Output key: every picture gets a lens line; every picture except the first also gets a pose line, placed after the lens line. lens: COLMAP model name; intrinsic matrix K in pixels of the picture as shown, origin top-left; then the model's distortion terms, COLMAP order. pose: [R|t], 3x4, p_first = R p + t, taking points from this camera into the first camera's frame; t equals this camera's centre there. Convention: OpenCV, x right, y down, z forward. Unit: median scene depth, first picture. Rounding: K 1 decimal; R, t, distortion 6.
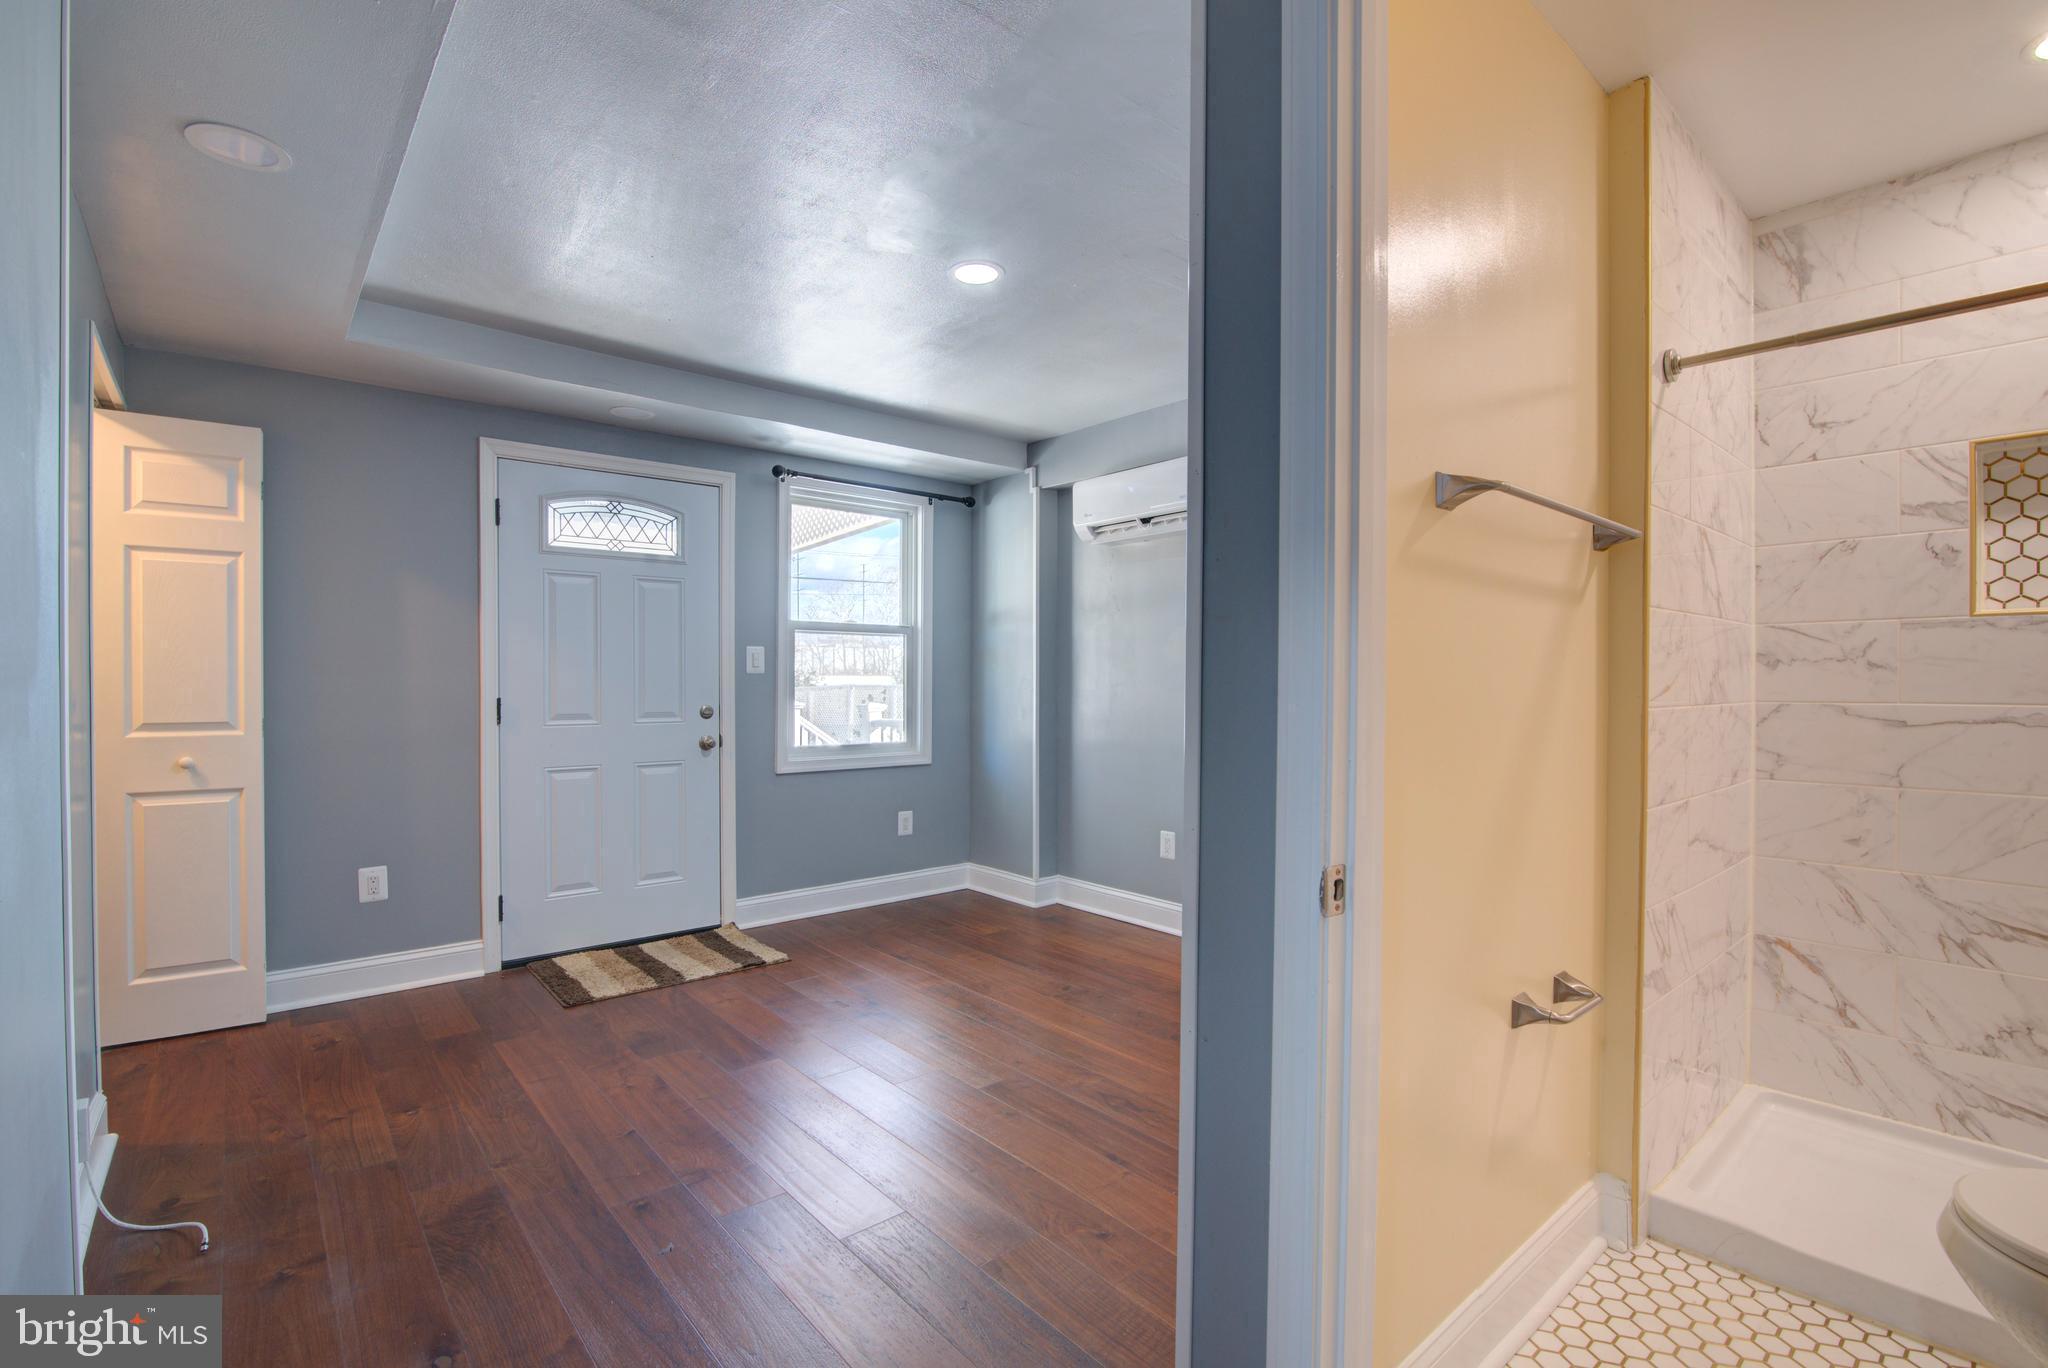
lens RADIAL K [[932.0, 0, 1023.4], [0, 932.0, 692.7], [0, 0, 1]] dist [-0.020951, 0.001091]
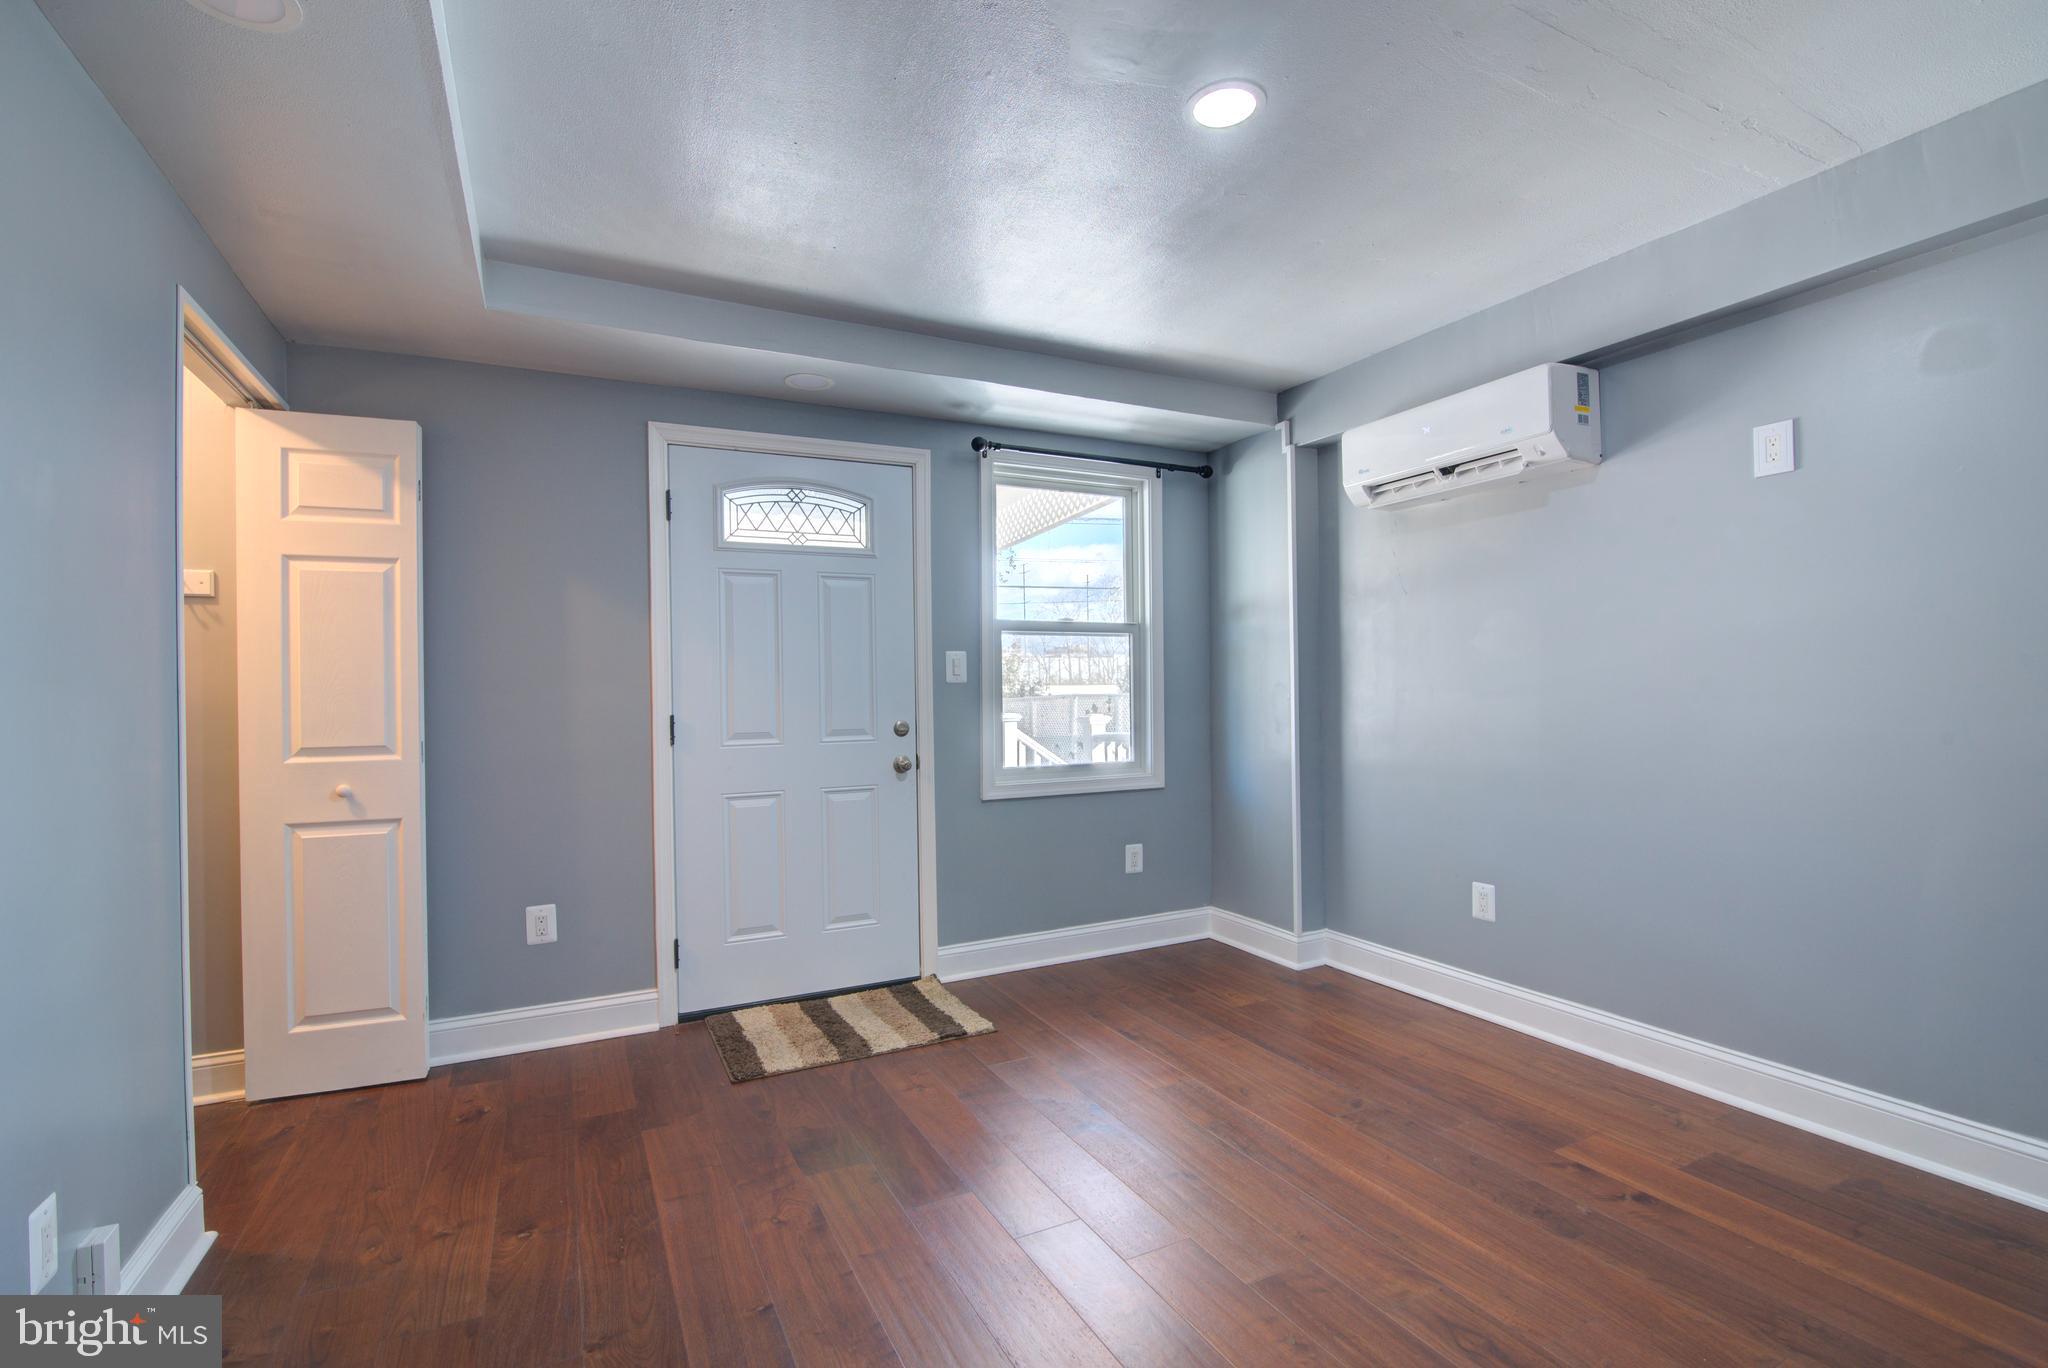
lens RADIAL K [[932.0, 0, 1023.4], [0, 932.0, 692.7], [0, 0, 1]] dist [-0.020951, 0.001091]
pose [[0.971112, -0.015302, -0.238133, -0.035349], [0.013118, 0.999856, -0.010754, -0.002254], [0.238263, 0.007319, 0.971173, 0.262908]]
